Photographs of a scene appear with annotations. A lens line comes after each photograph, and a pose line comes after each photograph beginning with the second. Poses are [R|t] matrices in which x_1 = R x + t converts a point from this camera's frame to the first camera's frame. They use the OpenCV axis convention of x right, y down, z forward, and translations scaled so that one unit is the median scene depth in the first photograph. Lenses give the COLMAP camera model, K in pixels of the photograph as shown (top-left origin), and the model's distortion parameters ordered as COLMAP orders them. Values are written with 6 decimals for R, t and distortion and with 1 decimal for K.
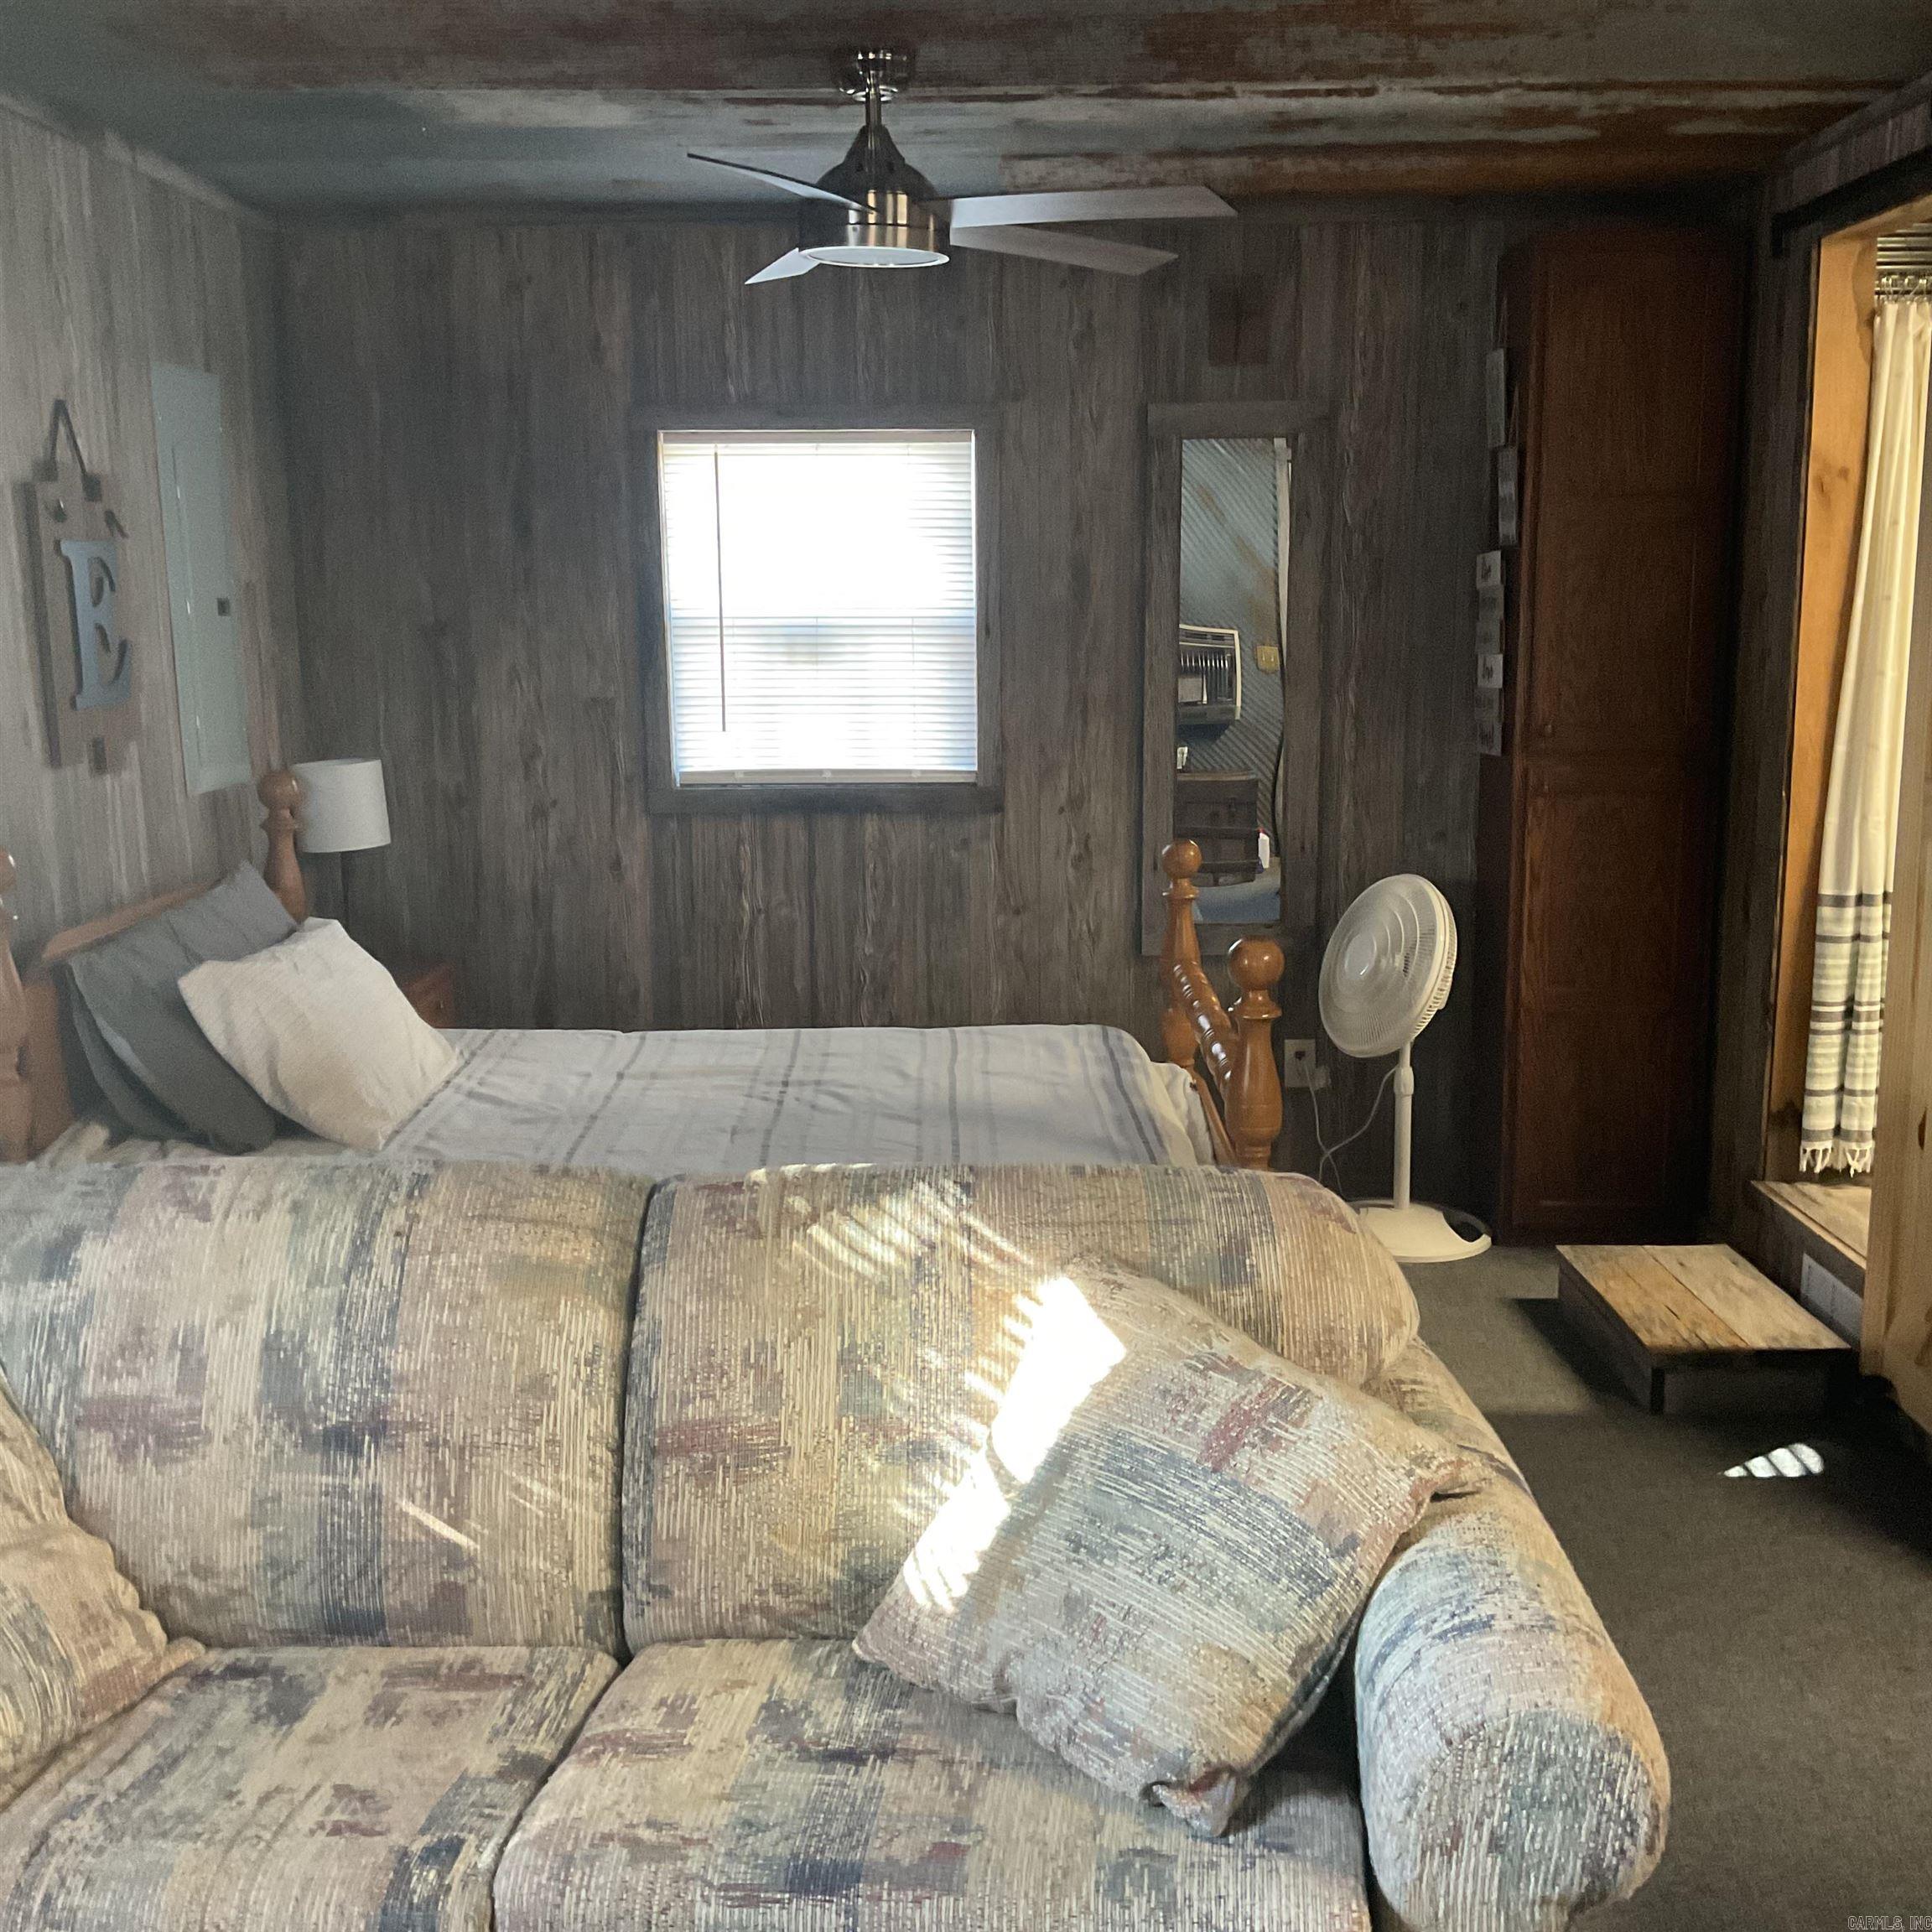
lens RADIAL K [[2124.8, 0, 961.0], [0, 2124.8, 970.5], [0, 0, 1]] dist [0.044583, 0.000000]
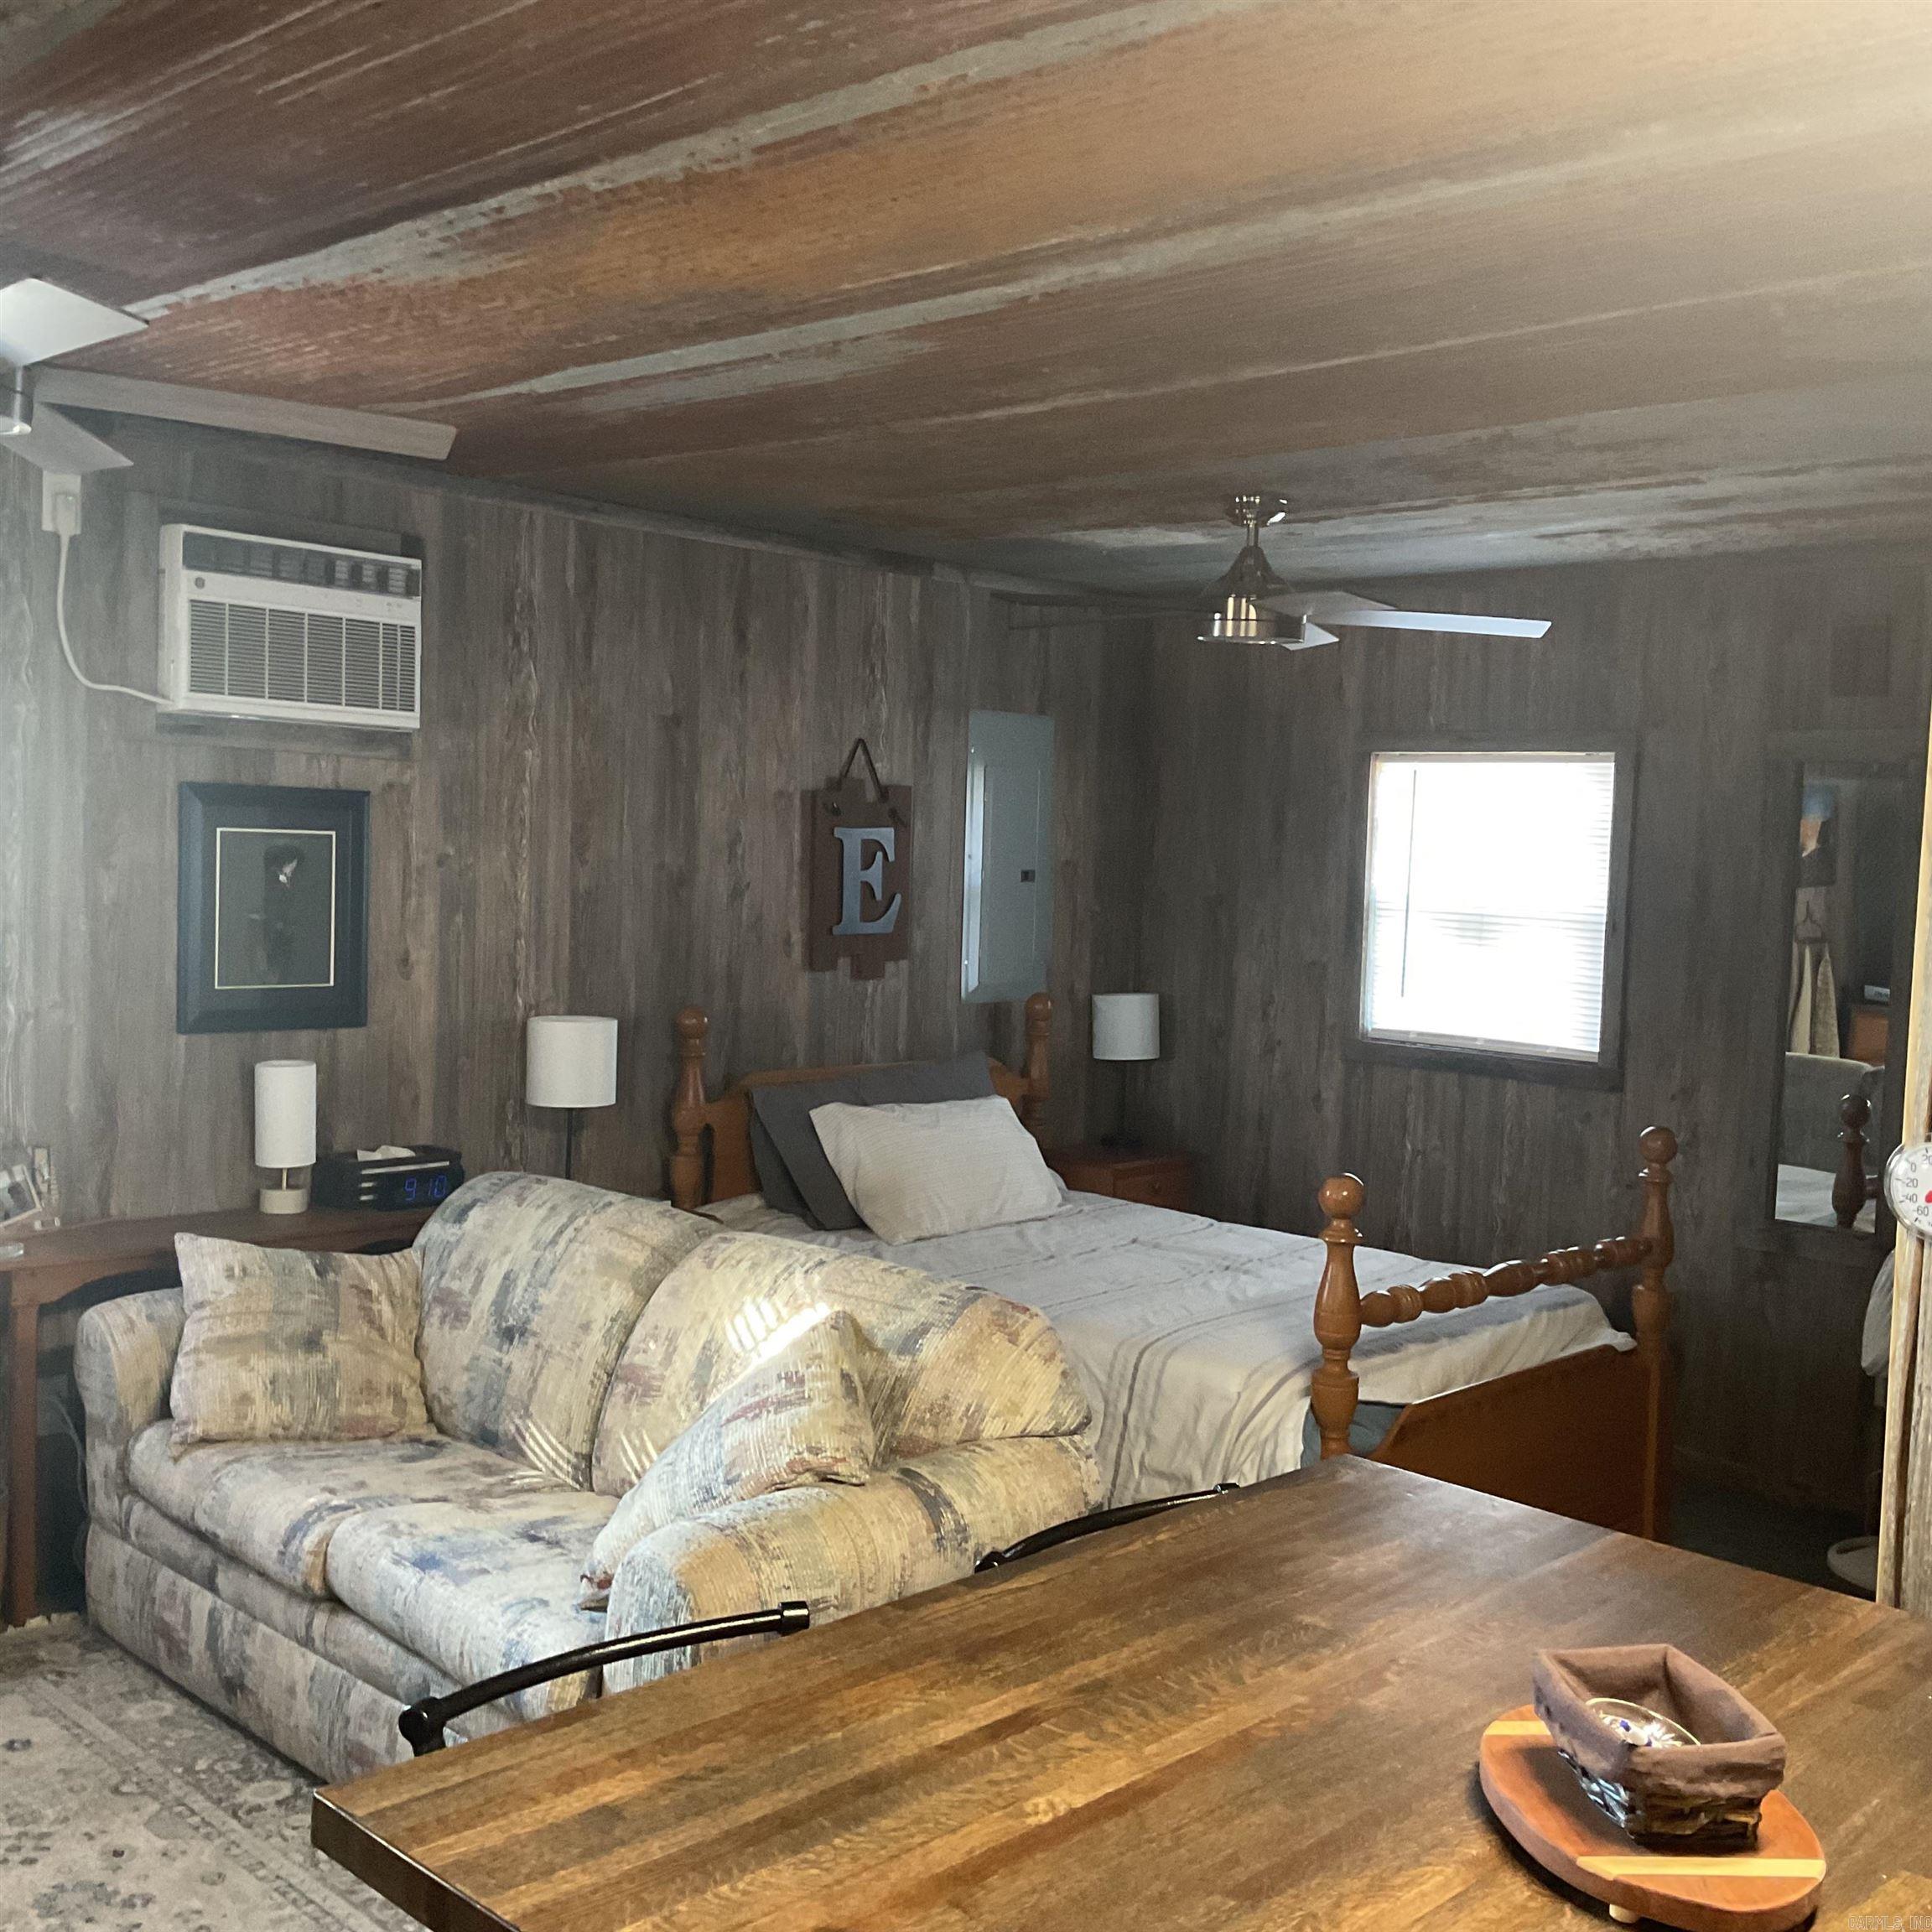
lens RADIAL K [[2124.8, 0, 978.9], [0, 2124.8, 960.1], [0, 0, 1]] dist [0.044583, 0.000000]
pose [[0.739068, 0.075312, -0.669408, 0.585285], [-0.163439, 0.984086, -0.069732, -0.012330], [0.653503, 0.160944, 0.739615, -0.048637]]
